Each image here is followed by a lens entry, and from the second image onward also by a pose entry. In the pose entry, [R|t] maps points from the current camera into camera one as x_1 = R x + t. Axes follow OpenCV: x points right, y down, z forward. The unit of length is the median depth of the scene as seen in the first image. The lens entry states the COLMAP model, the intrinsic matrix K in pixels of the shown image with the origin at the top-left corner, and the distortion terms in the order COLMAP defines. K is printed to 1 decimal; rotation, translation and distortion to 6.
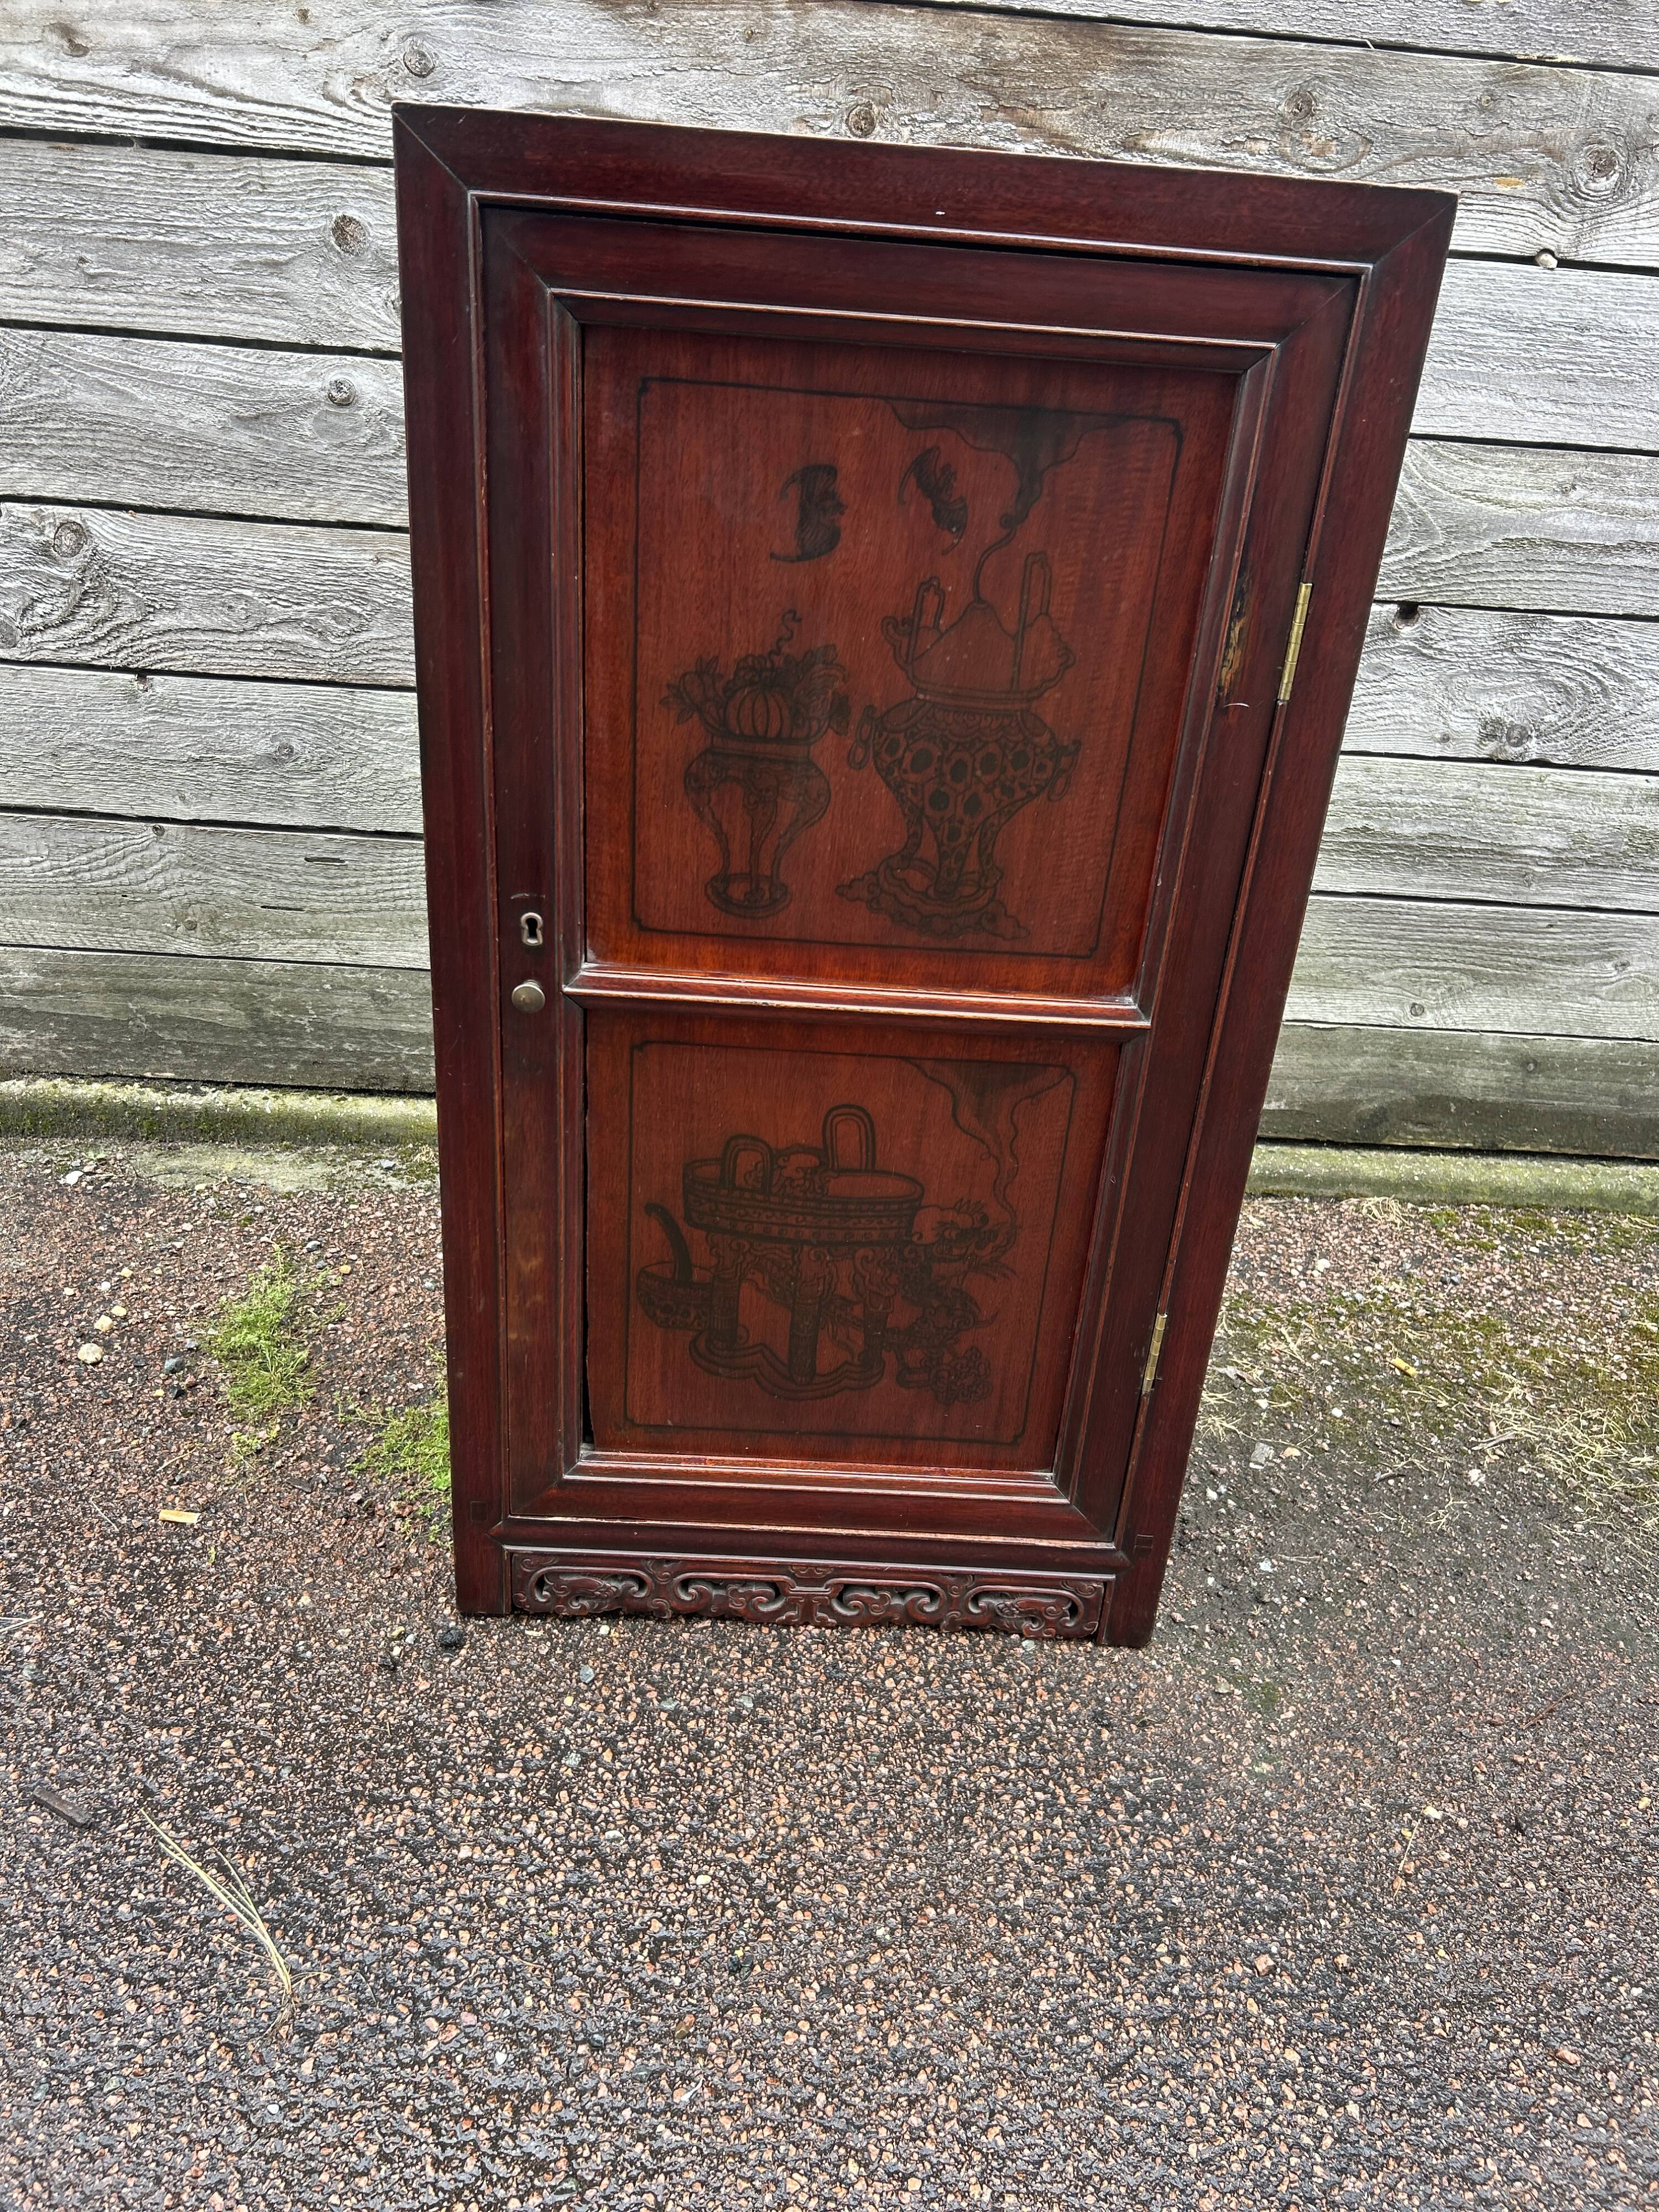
lens RADIAL K [[1678.2, 0, 832.4], [0, 1678.2, 1124.7], [0, 0, 1]] dist [0.039169, -0.044772]
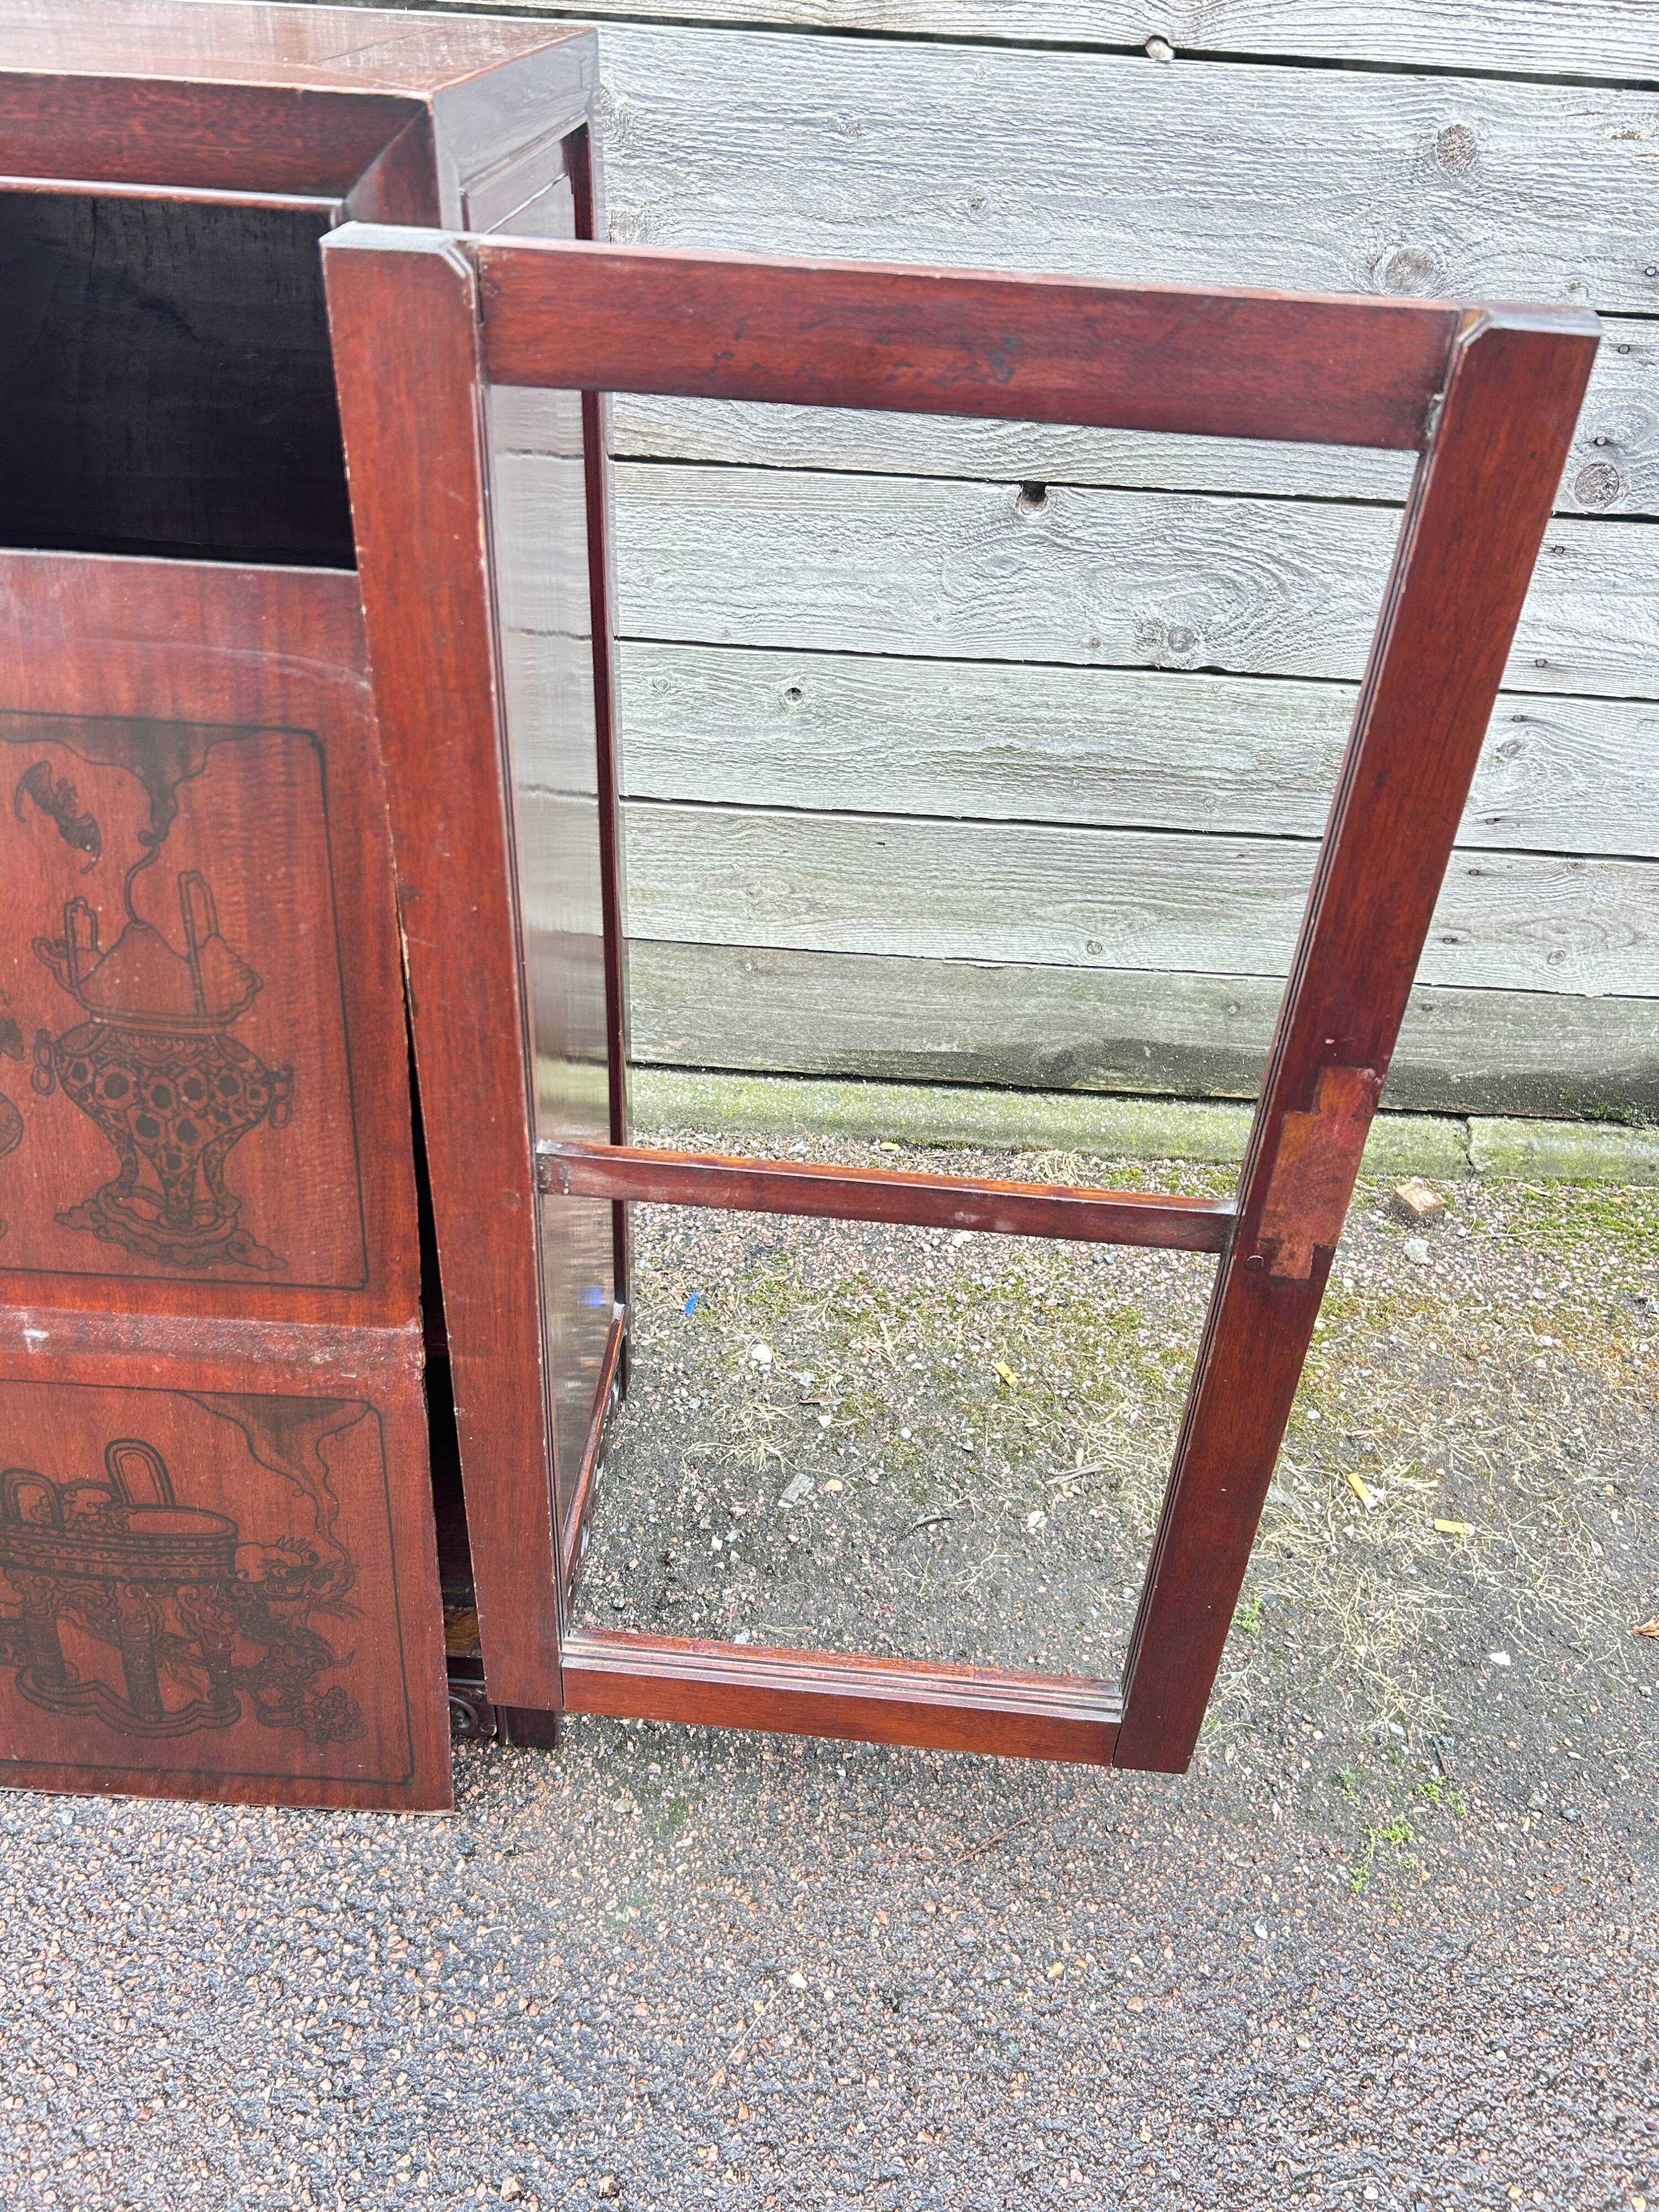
lens RADIAL K [[1678.2, 0, 828.0], [0, 1678.2, 1088.6], [0, 0, 1]] dist [0.039169, -0.044772]
pose [[0.997935, 0.014744, -0.062512, 0.401095], [-0.006728, 0.991937, 0.126553, -0.158646], [0.063873, -0.125871, 0.989988, 0.179298]]
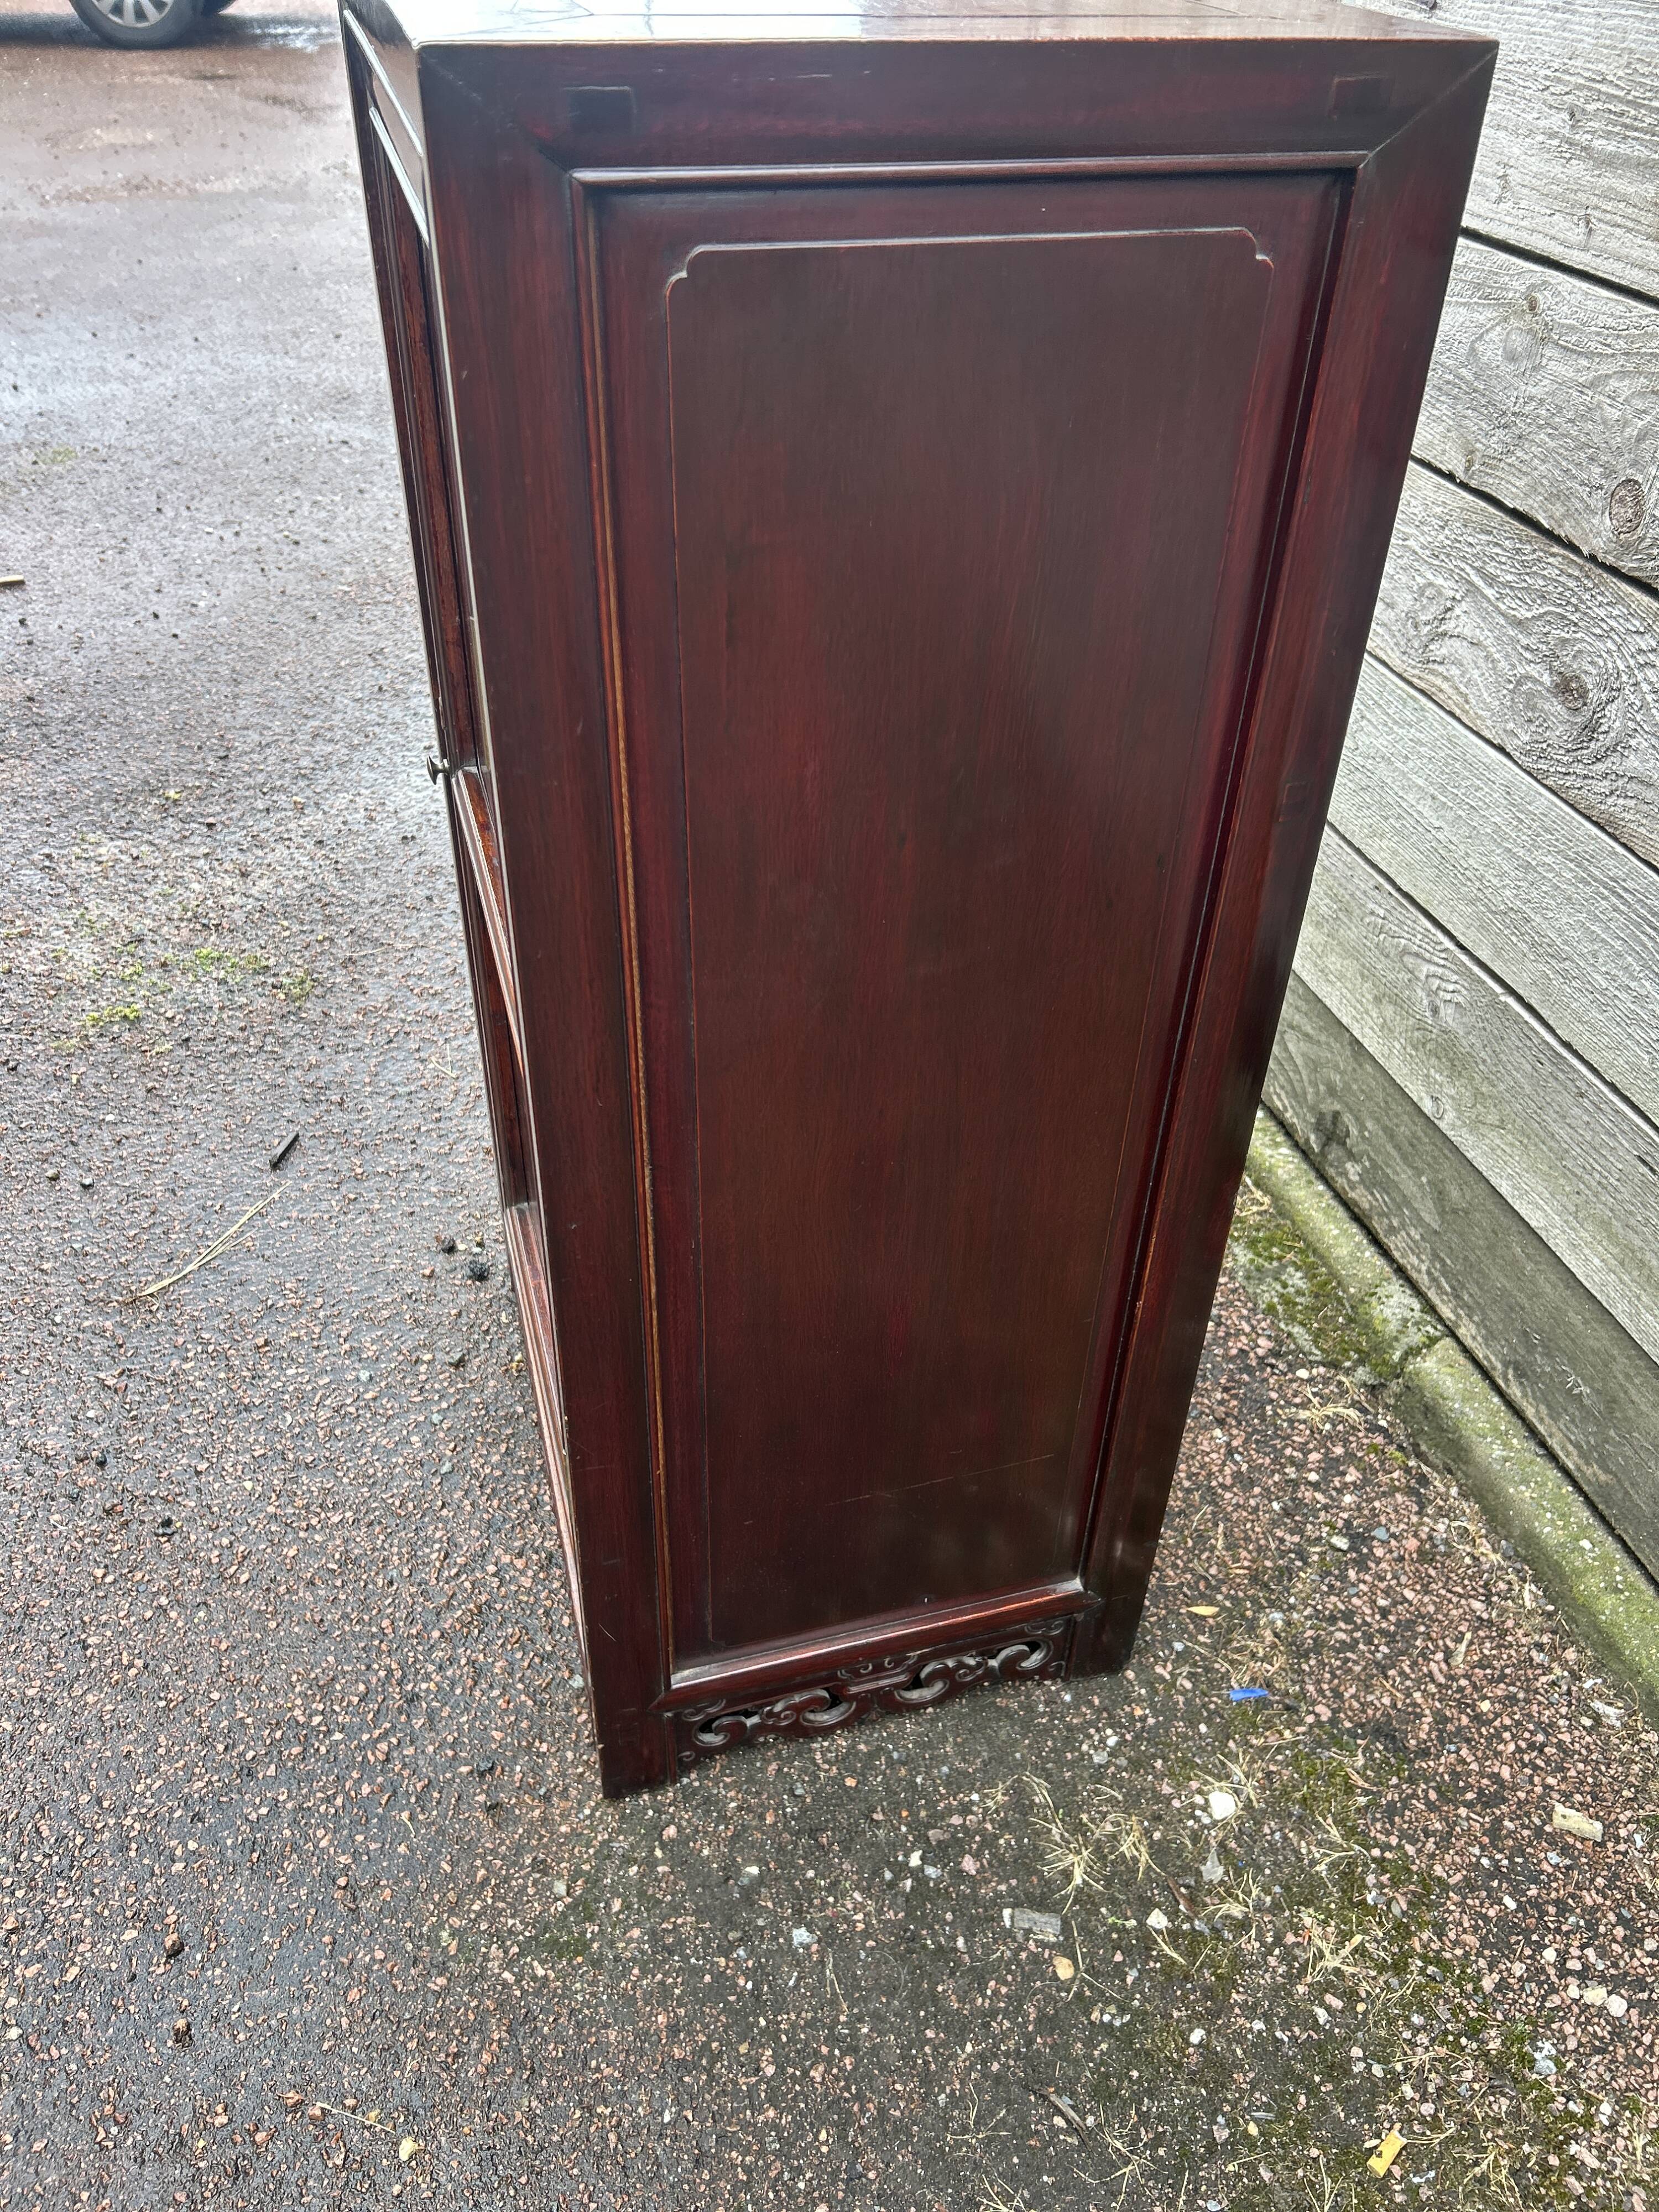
lens RADIAL K [[1678.2, 0, 823.1], [0, 1678.2, 1105.8], [0, 0, 1]] dist [0.039169, -0.044772]
pose [[0.258730, 0.541656, -0.799792, 0.750316], [-0.449179, 0.800484, 0.396816, -0.384157], [0.855159, 0.256581, 0.450409, 0.649872]]
